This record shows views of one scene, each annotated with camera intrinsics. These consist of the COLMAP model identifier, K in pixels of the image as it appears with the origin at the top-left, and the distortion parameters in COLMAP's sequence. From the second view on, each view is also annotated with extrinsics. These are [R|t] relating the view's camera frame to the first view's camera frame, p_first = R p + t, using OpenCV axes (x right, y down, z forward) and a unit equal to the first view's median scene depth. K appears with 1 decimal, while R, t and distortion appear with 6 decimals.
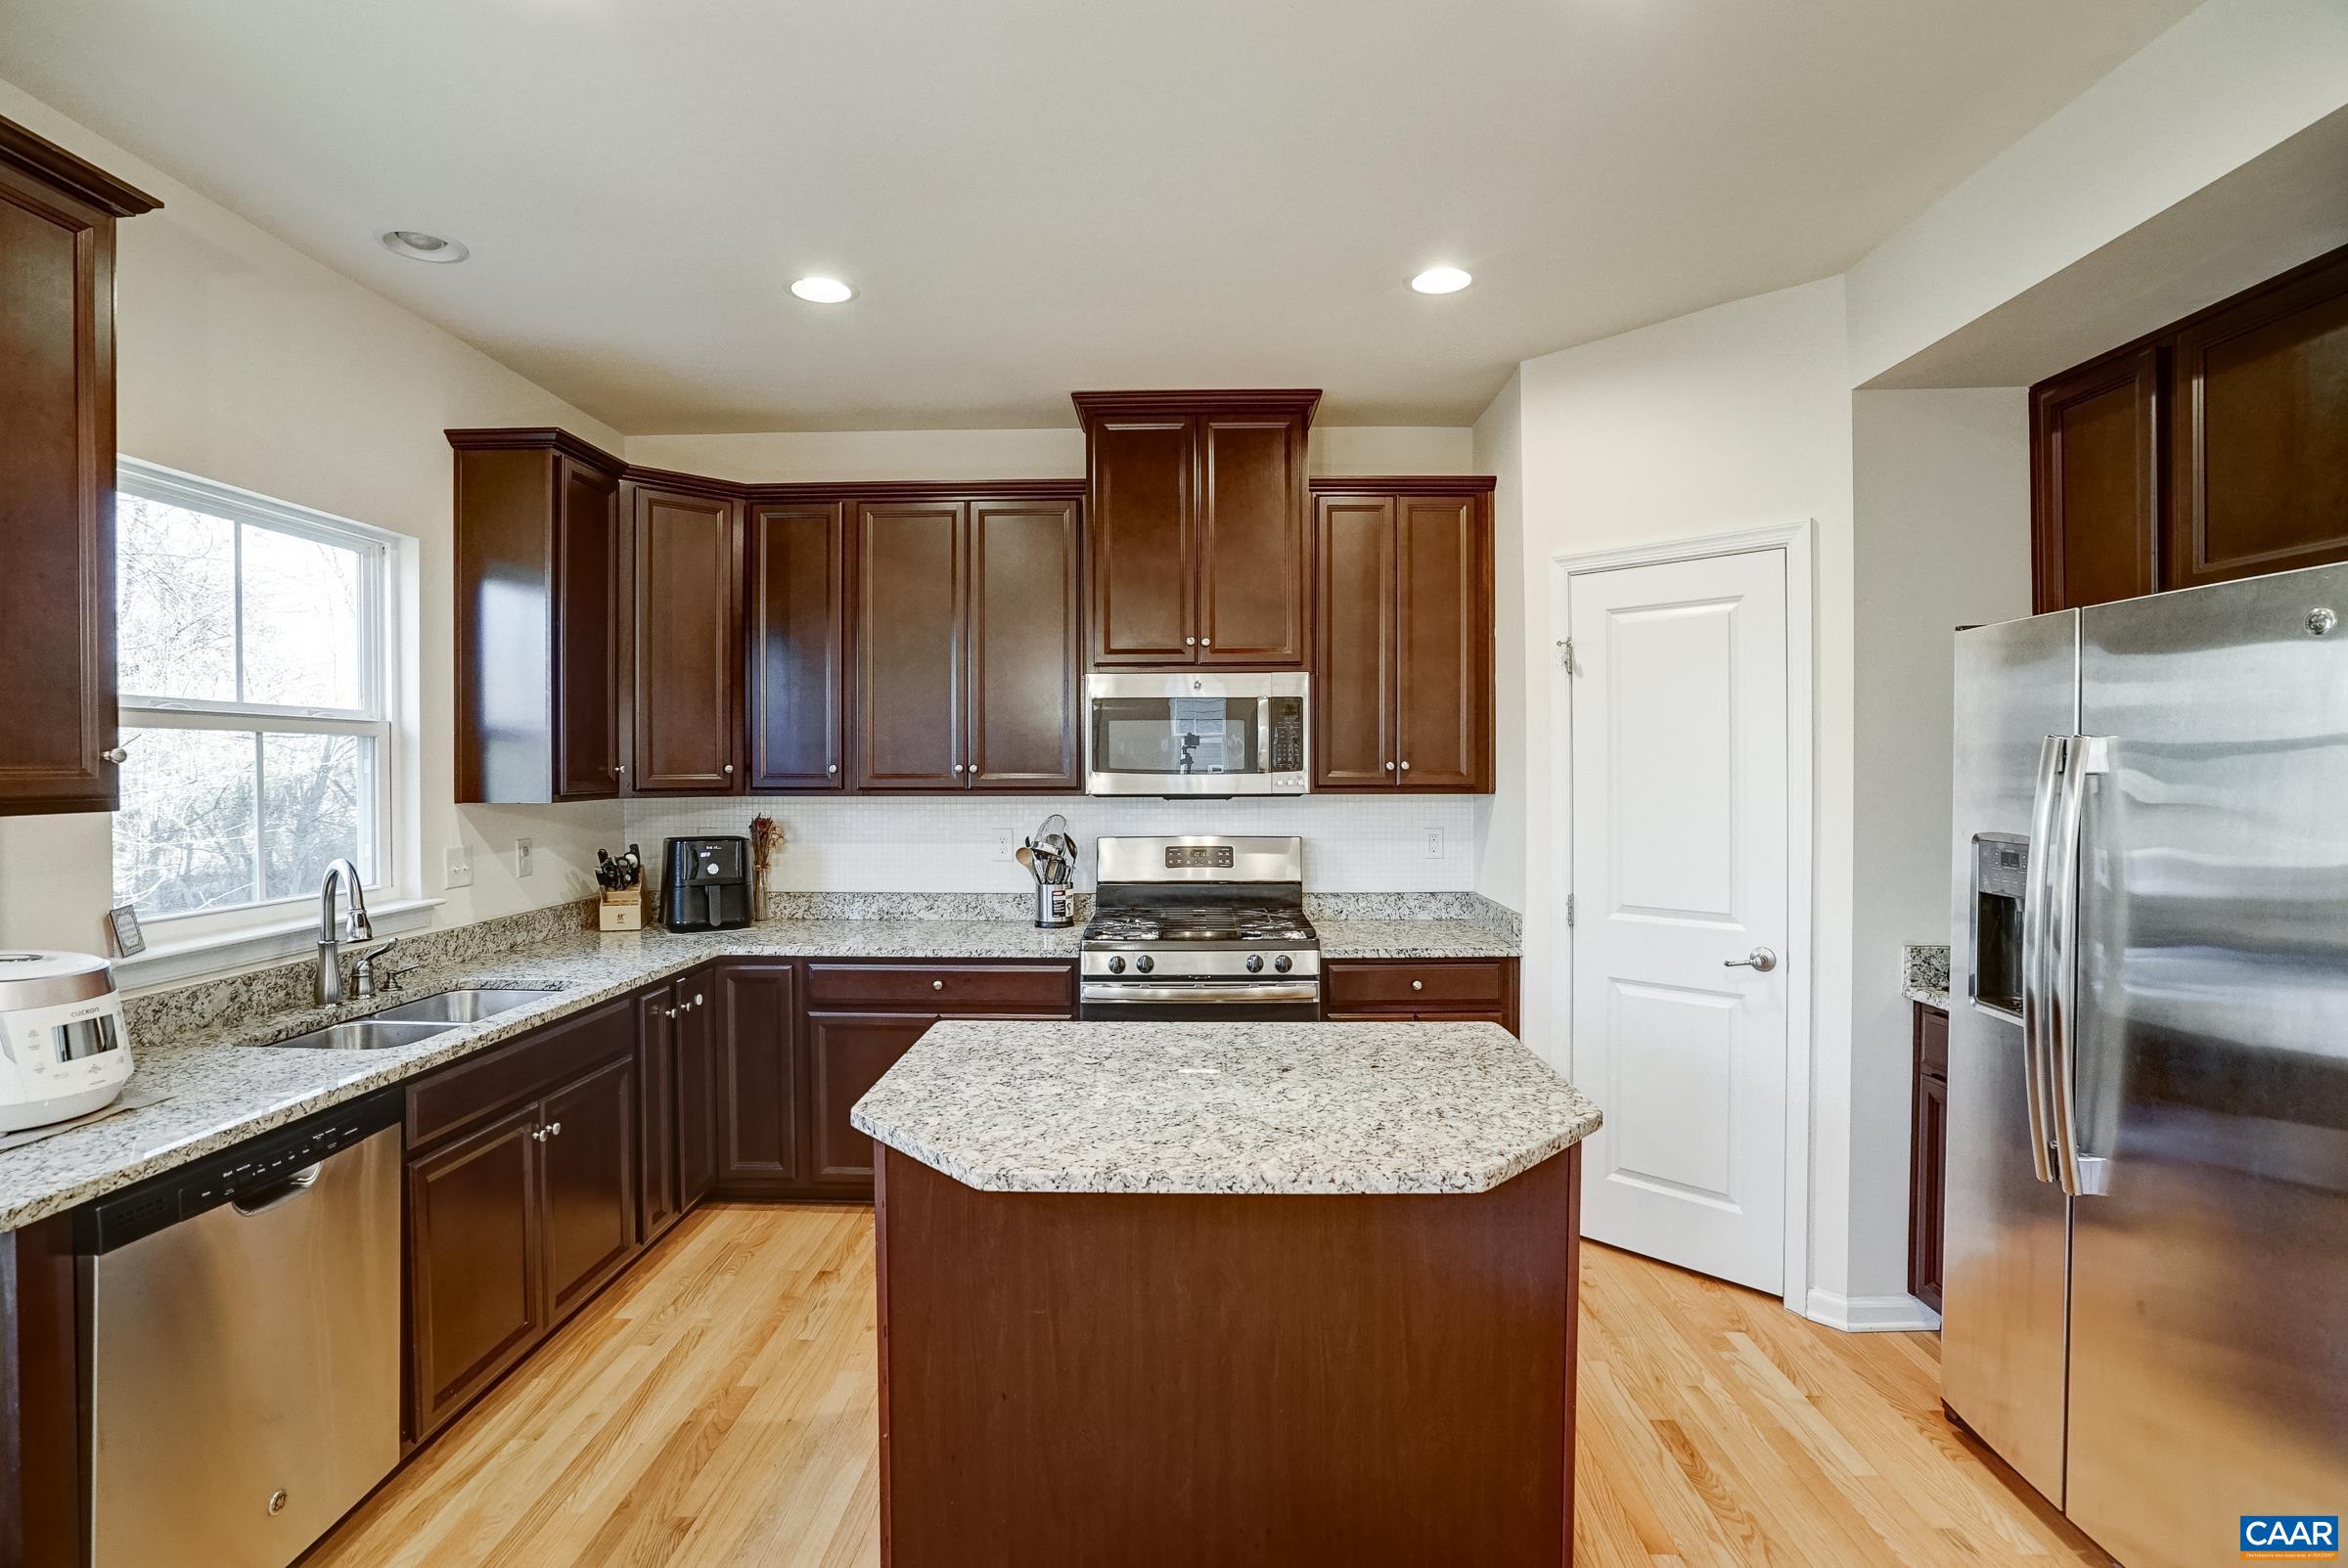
lens RADIAL K [[1073.8, 0, 1155.4], [0, 1073.8, 786.2], [0, 0, 1]] dist [-0.061747, 0.021831]
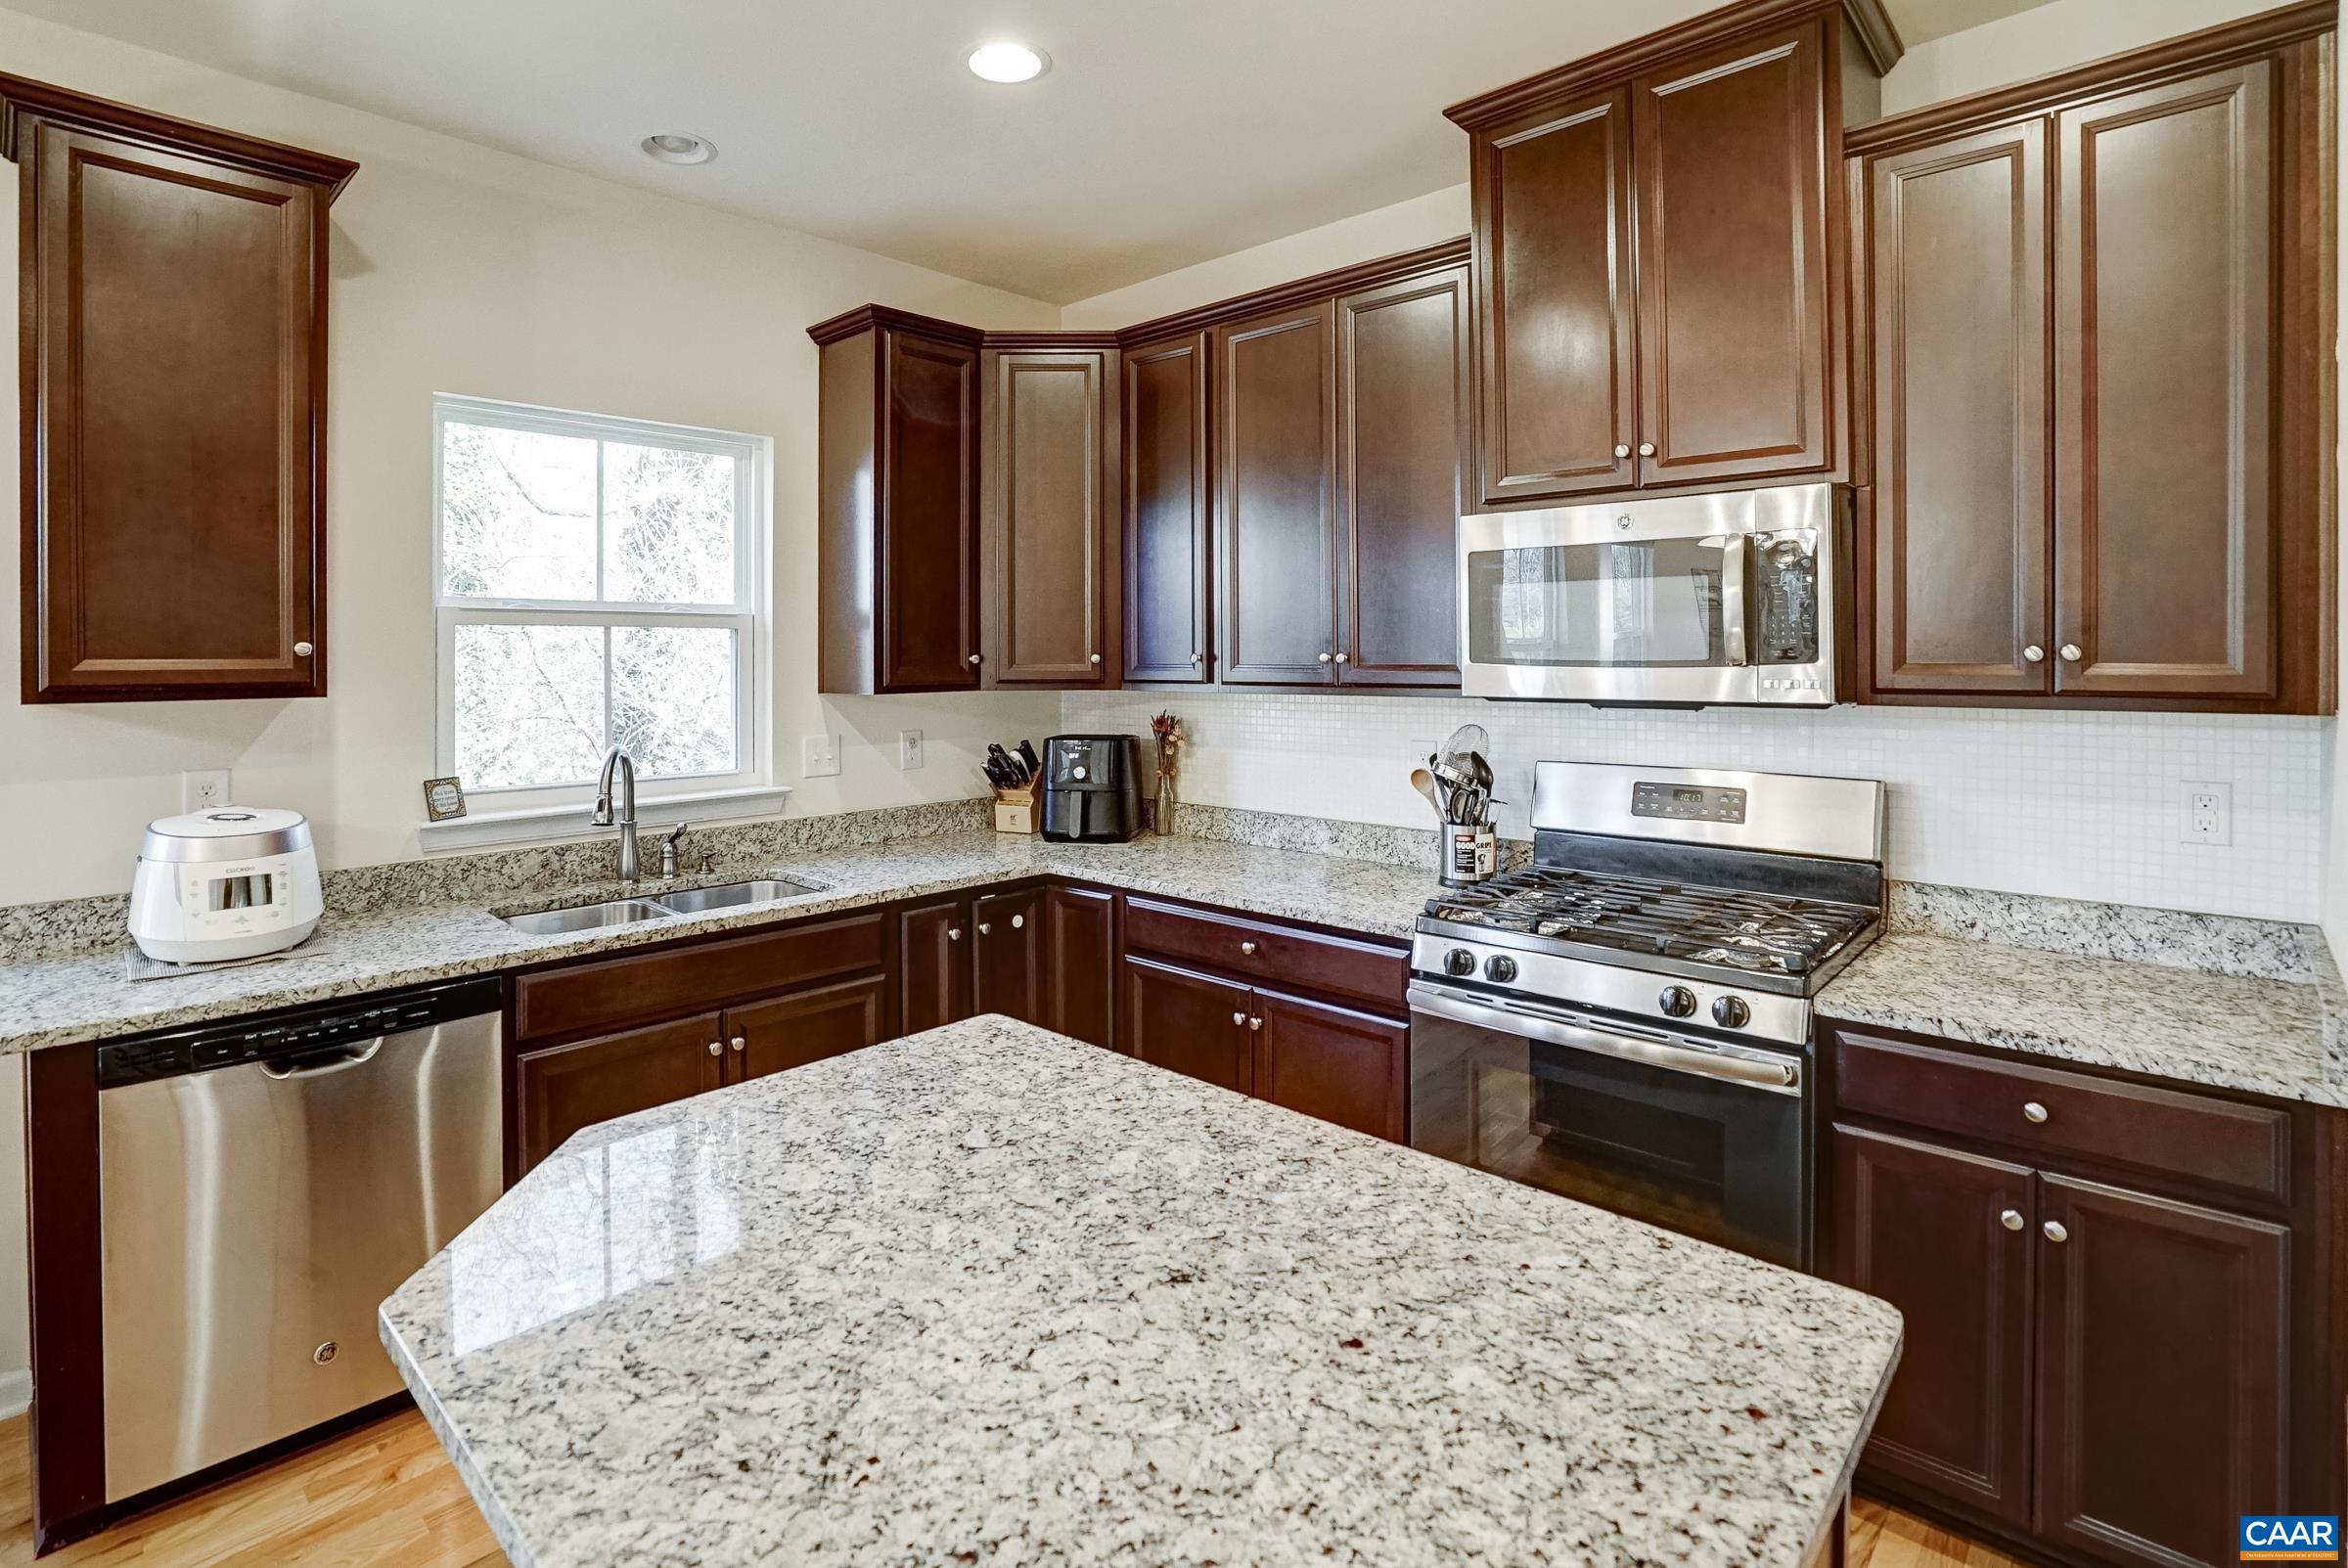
lens RADIAL K [[1117.5, 0, 1181.6], [0, 1117.5, 671.6], [0, 0, 1]] dist [-0.056118, 0.021176]
pose [[0.750946, 0.005596, -0.660340, 0.309872], [-0.009220, 0.999955, -0.002010, -0.006400], [0.660299, 0.007598, 0.750964, 0.427974]]
